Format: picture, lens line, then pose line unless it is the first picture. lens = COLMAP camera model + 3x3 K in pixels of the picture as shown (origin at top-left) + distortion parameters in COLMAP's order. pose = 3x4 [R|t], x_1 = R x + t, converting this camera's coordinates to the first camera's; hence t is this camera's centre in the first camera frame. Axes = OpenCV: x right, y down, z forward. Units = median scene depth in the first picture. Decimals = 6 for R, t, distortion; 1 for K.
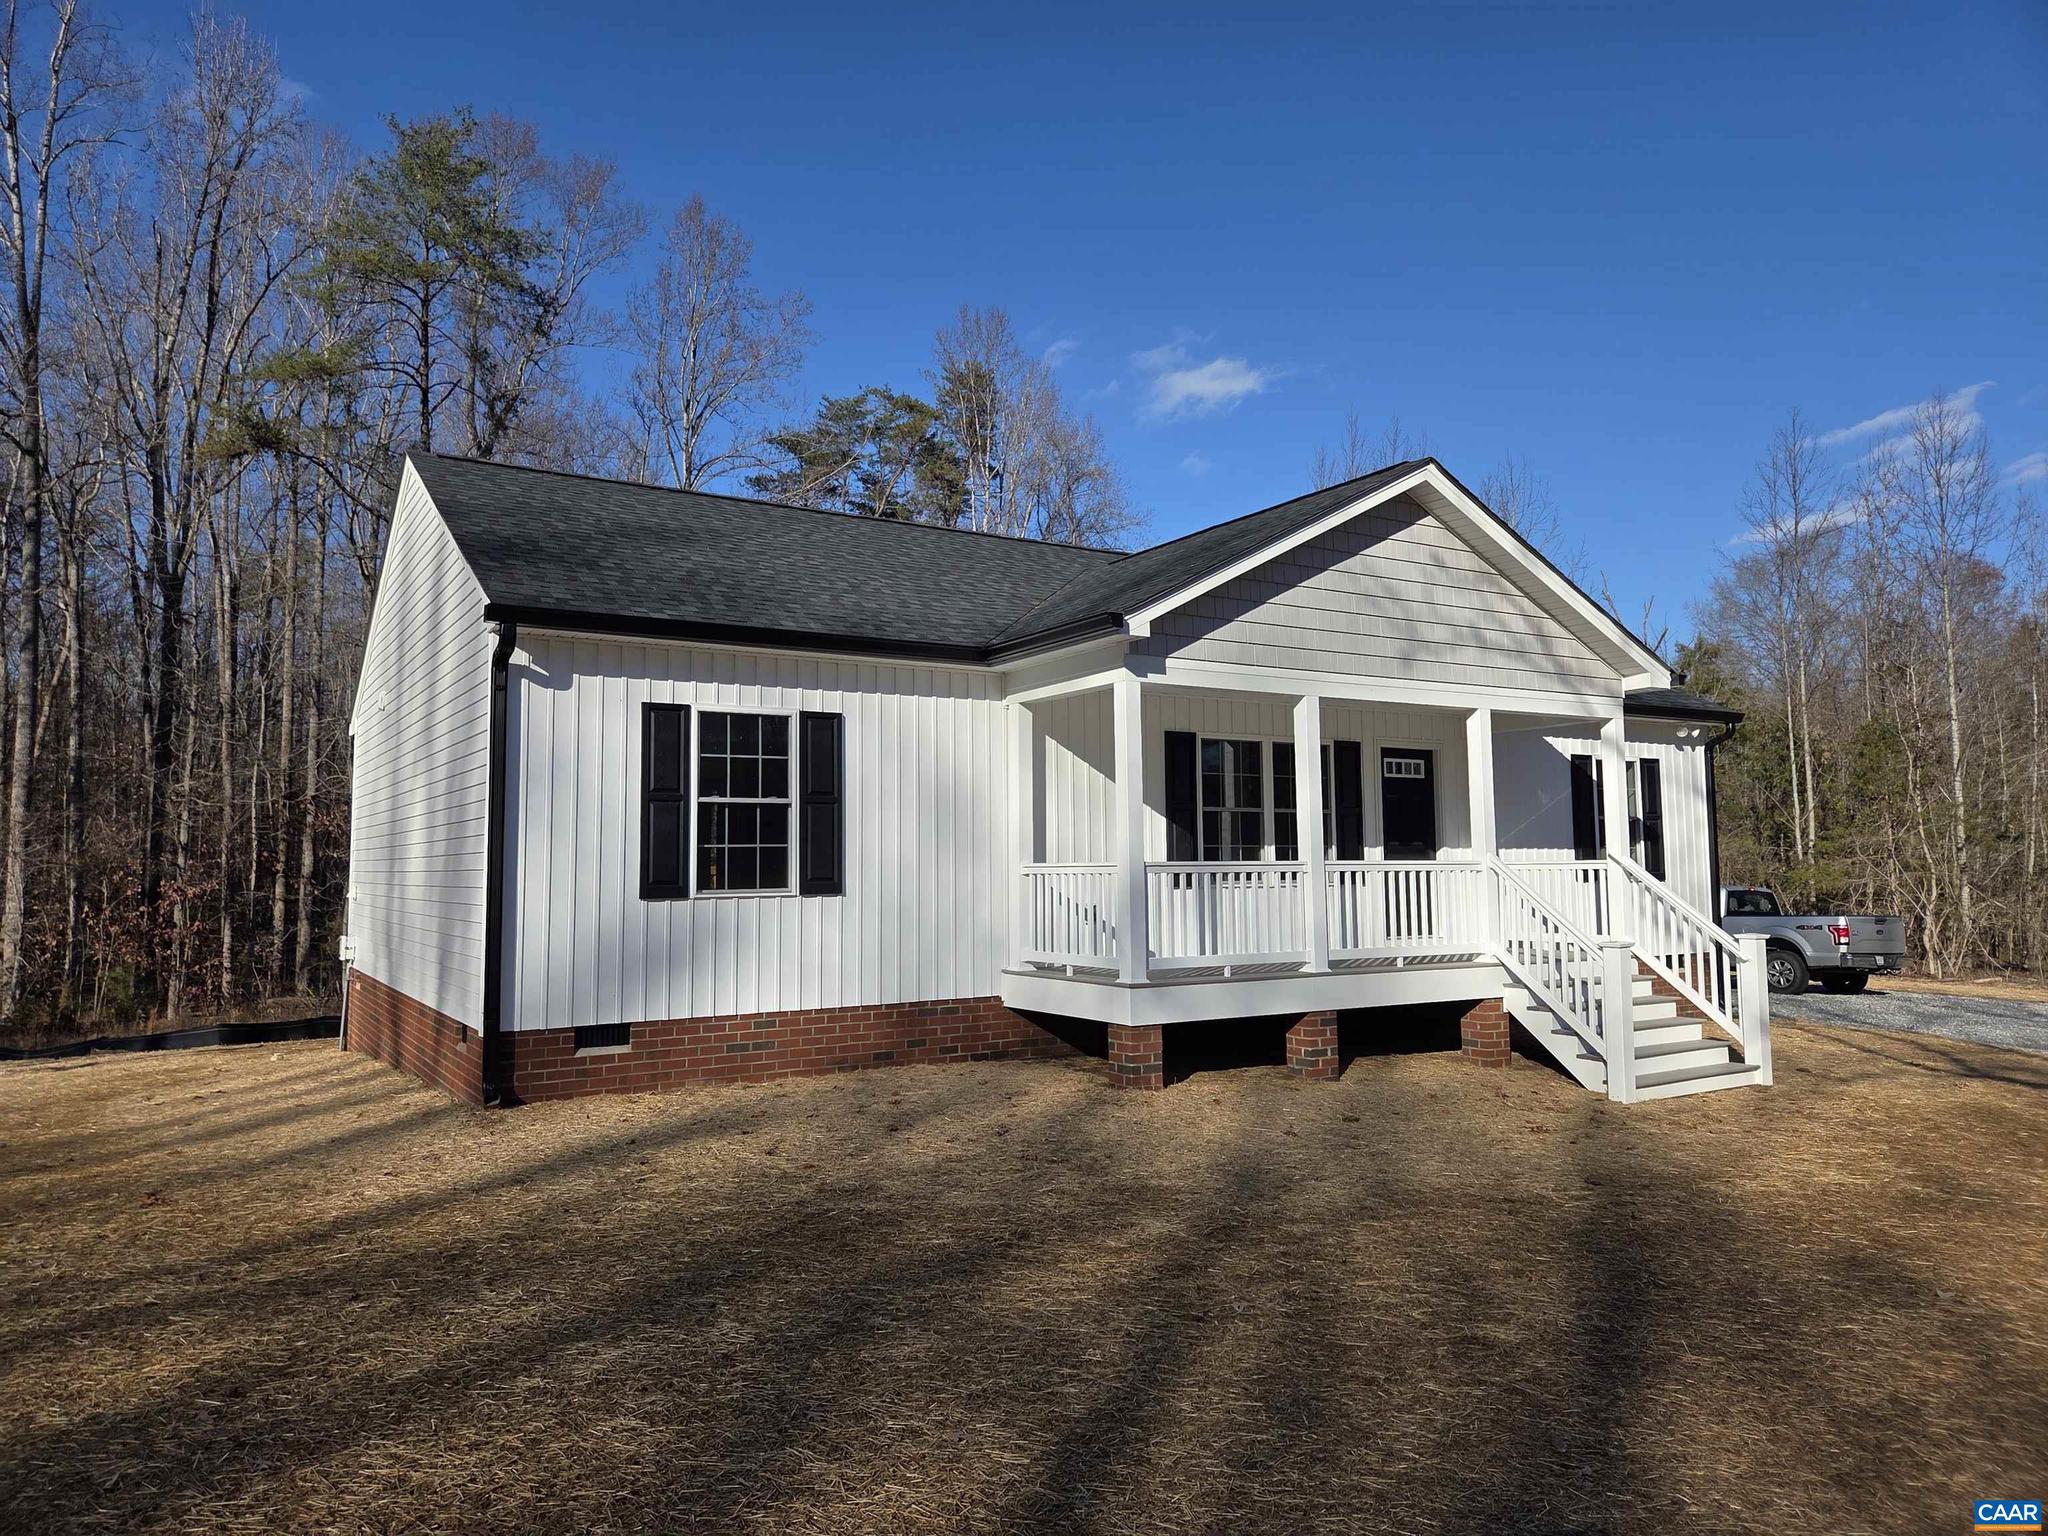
lens RADIAL K [[1366.4, 0, 1029.4], [0, 1366.4, 760.6], [0, 0, 1]] dist [0.082674, -0.076631]
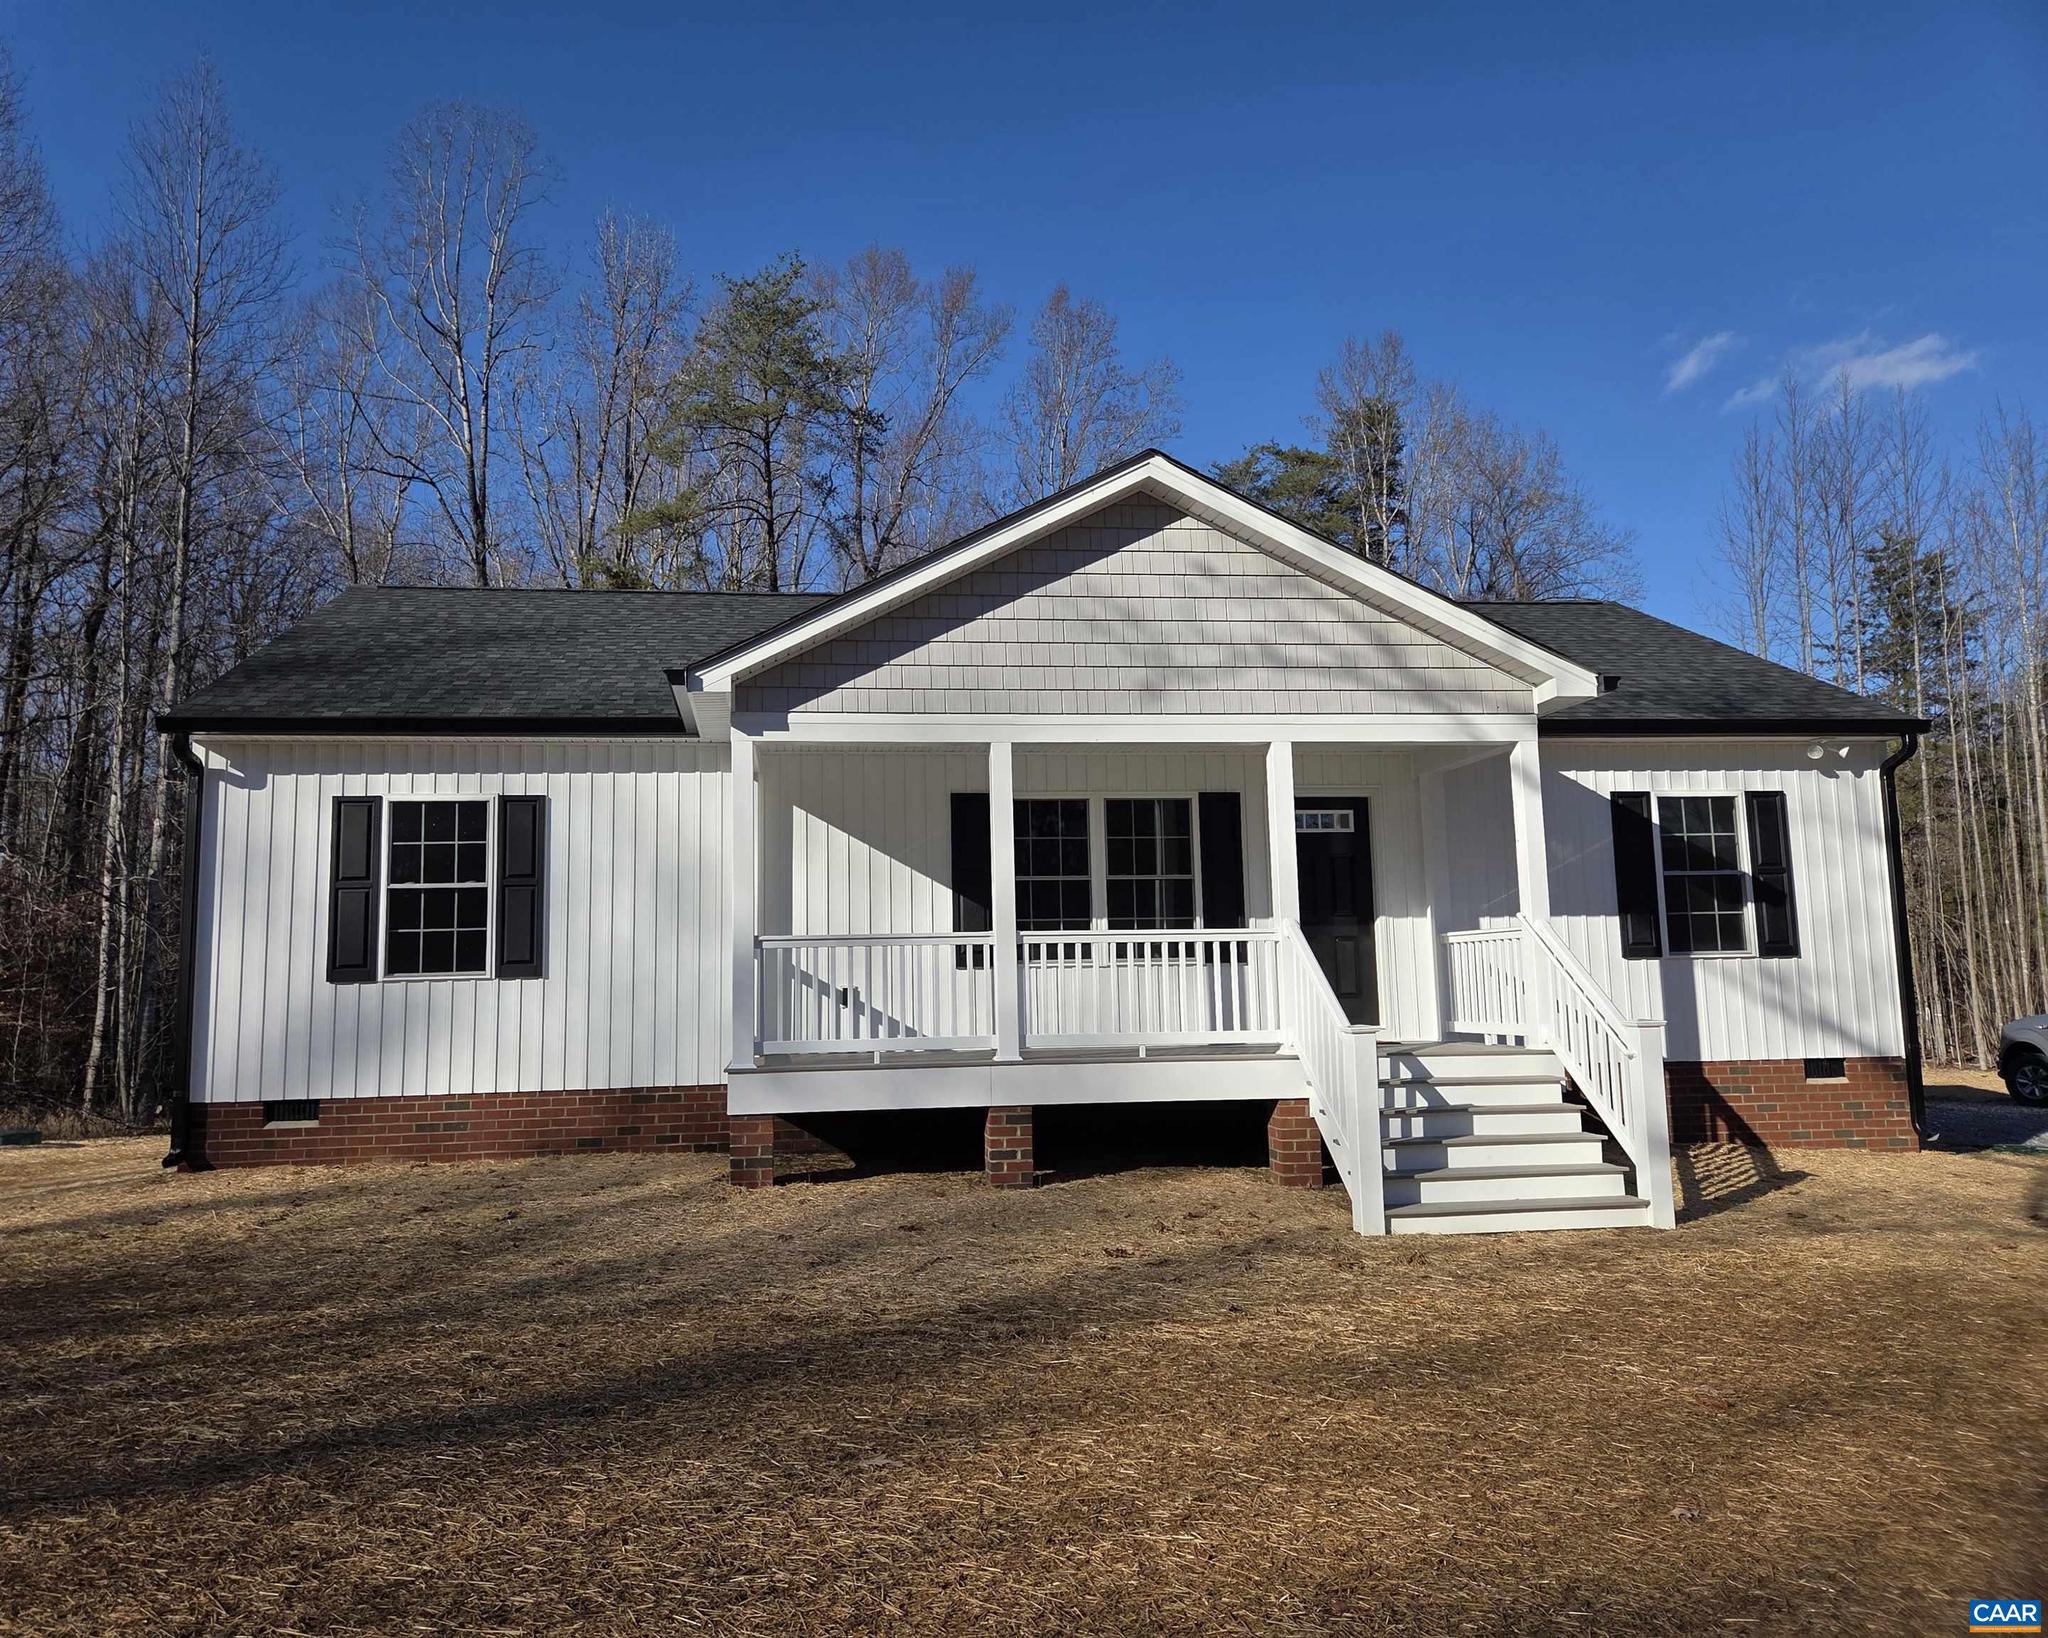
lens RADIAL K [[1455.0, 0, 1024.0], [0, 1455.0, 819.0], [0, 0, 1]] dist [0.081618, -0.097420]
pose [[0.908516, -0.055117, -0.414199, 0.609606], [0.044465, 0.998386, -0.035325, 0.035241], [0.415478, 0.013676, 0.909501, 0.170487]]
